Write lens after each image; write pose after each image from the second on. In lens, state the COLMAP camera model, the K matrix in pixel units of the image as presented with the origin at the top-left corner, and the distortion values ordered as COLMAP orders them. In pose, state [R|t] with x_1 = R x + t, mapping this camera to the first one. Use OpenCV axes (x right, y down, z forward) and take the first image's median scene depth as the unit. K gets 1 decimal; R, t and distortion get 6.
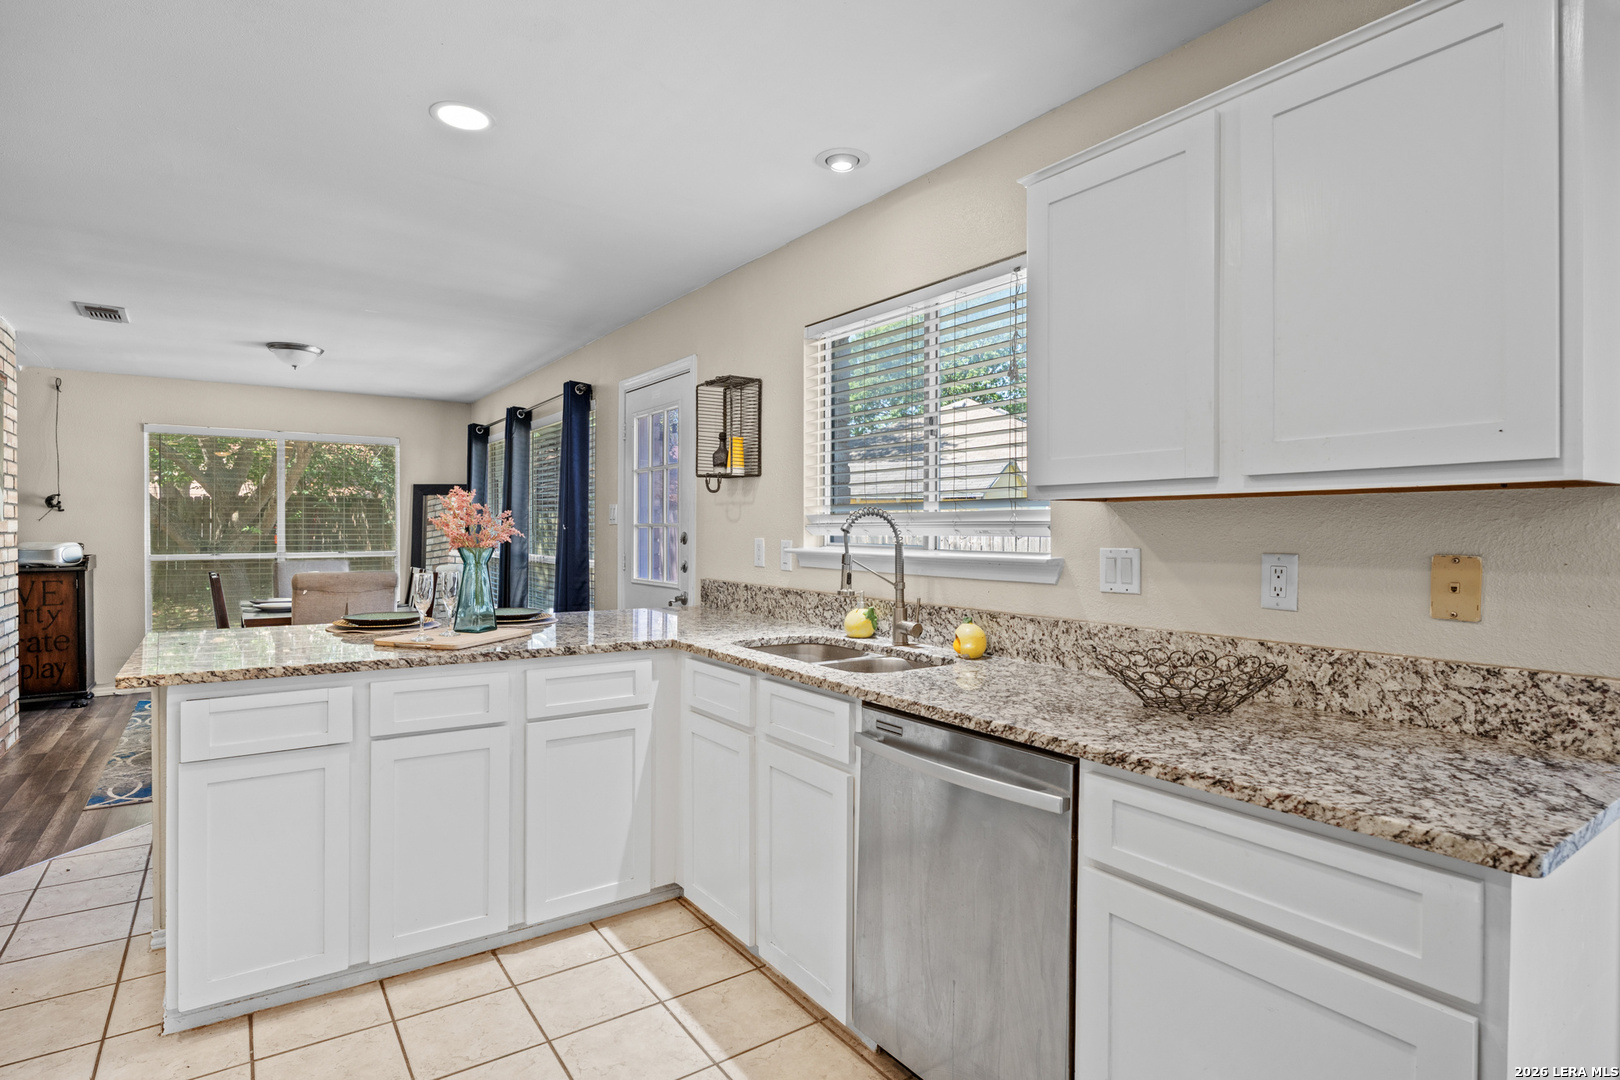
lens RADIAL K [[787.4, 0, 757.4], [0, 787.4, 529.9], [0, 0, 1]] dist [-0.012647, 0.003601]
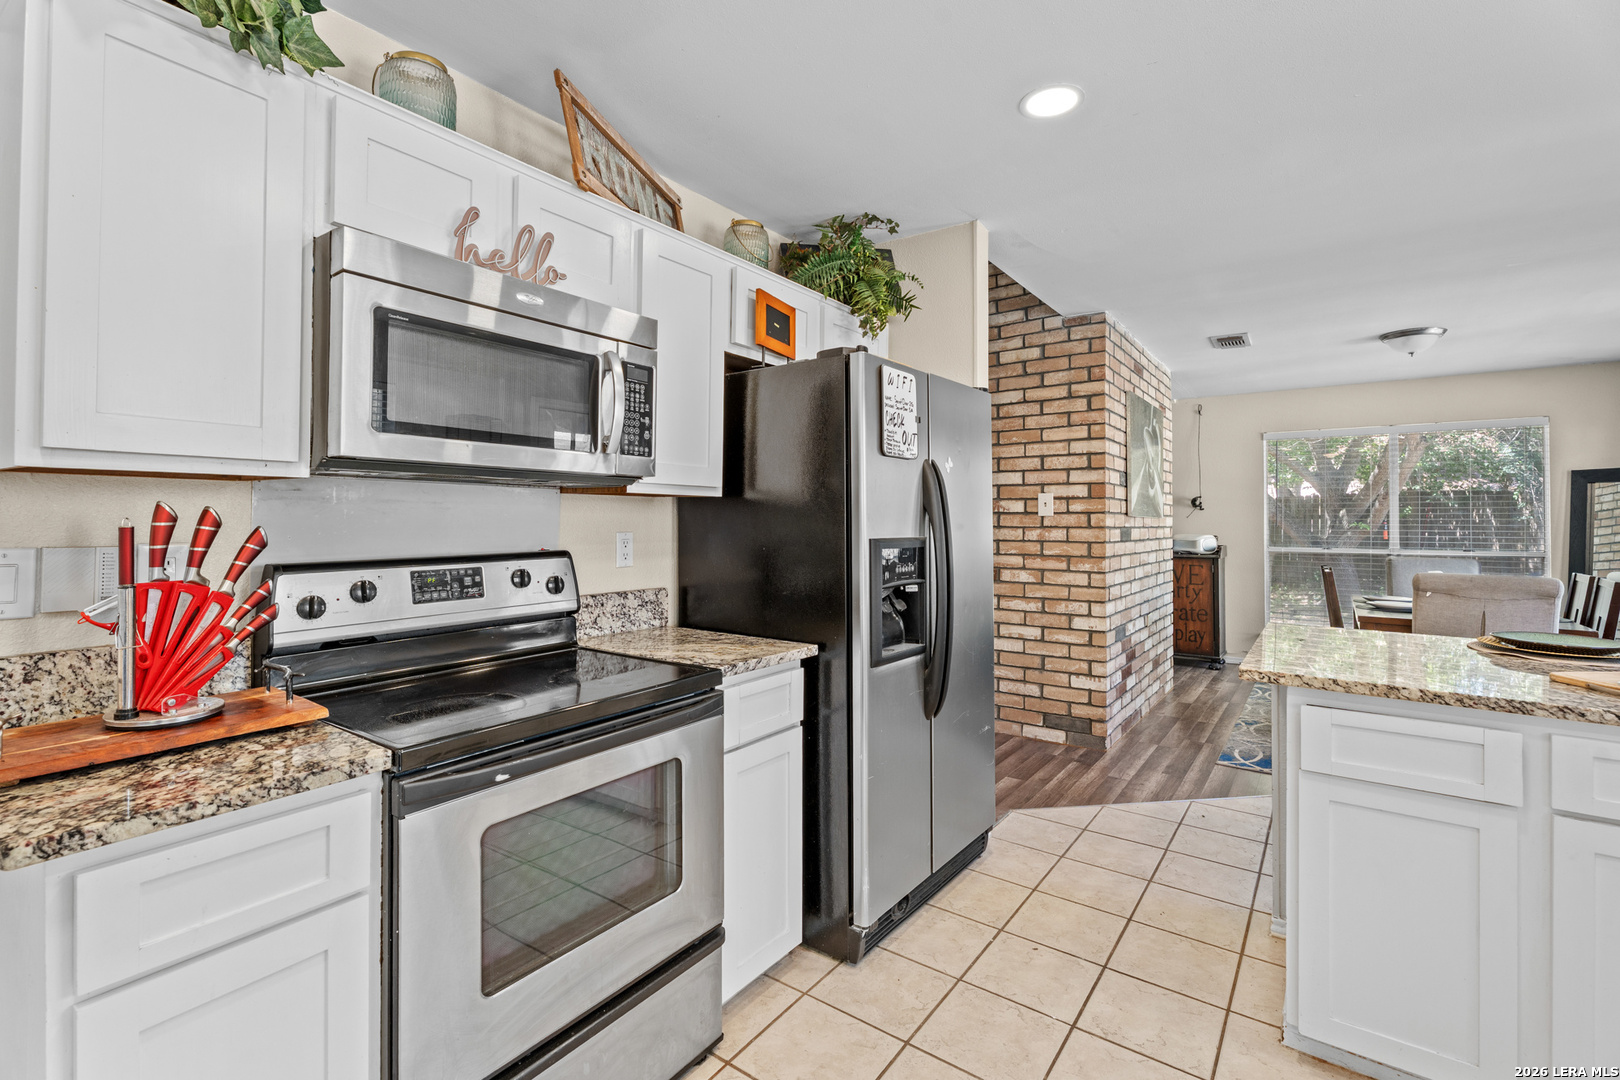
lens RADIAL K [[722.4, 0, 819.1], [0, 722.4, 517.2], [0, 0, 1]] dist [-0.001796, 0.002364]
pose [[0.347338, -0.007251, -0.937712, -0.094052], [-0.003335, 0.999954, -0.008968, -0.000953], [0.937734, 0.006242, 0.347298, 0.117134]]
